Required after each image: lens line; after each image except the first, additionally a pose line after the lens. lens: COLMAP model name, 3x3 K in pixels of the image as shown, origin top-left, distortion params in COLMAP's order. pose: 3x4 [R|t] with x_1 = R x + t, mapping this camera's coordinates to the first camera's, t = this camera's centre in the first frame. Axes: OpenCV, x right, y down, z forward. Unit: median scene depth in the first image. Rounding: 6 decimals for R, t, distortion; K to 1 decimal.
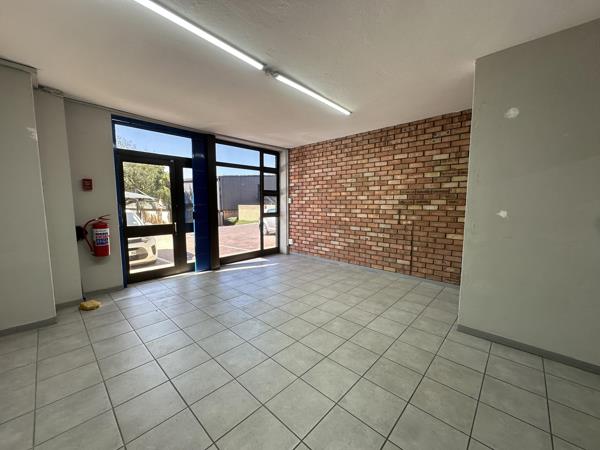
lens RADIAL K [[239.7, 0, 300.3], [0, 239.7, 225.1], [0, 0, 1]] dist [-0.004726, 0.000508]
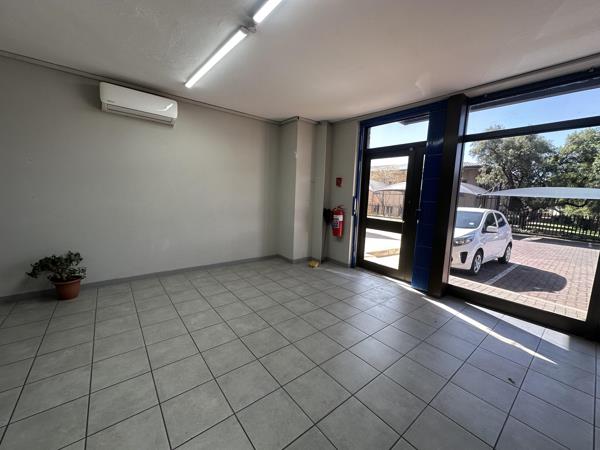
lens RADIAL K [[239.7, 0, 300.5], [0, 239.7, 224.9], [0, 0, 1]] dist [-0.004726, 0.000508]
pose [[-0.144436, 0.124638, -0.981633, 0.522490], [-0.132461, 0.980671, 0.144006, -0.098821], [0.980608, 0.150828, -0.125134, 1.011393]]
